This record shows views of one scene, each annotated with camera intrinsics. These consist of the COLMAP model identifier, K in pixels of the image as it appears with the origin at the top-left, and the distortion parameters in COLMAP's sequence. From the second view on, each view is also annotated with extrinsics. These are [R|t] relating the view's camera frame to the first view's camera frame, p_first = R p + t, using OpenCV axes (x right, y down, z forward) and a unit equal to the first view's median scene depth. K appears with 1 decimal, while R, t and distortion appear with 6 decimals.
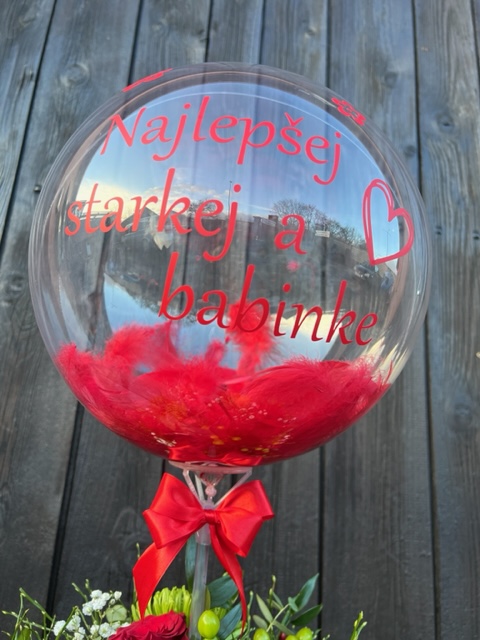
lens RADIAL K [[484.5, 0, 231.9], [0, 484.5, 328.8], [0, 0, 1]] dist [0.030271, -0.044670]
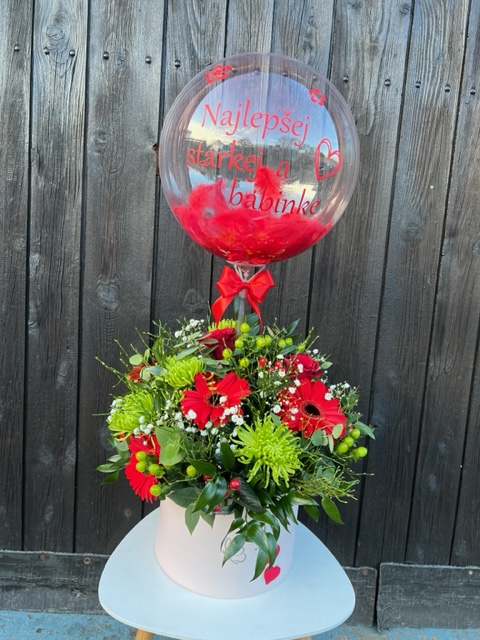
lens RADIAL K [[484.5, 0, 231.9], [0, 484.5, 328.8], [0, 0, 1]] dist [0.030271, -0.044670]
pose [[0.999065, 0.004959, -0.042956, -0.006764], [0.012259, 0.920161, 0.391348, -0.152099], [0.041467, -0.391509, 0.919240, -0.570729]]
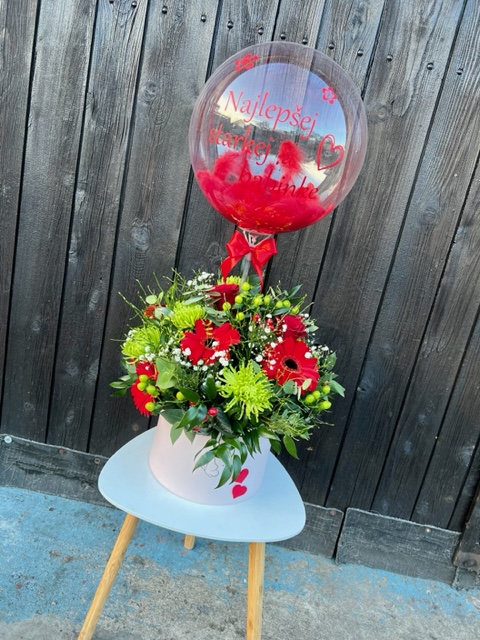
lens RADIAL K [[488.0, 0, 229.6], [0, 488.0, 333.2], [0, 0, 1]] dist [0.034730, -0.050376]
pose [[0.980270, 0.161530, -0.113923, 0.104849], [-0.083607, 0.861096, 0.501521, -0.263367], [0.179109, -0.482102, 0.857612, -0.734472]]
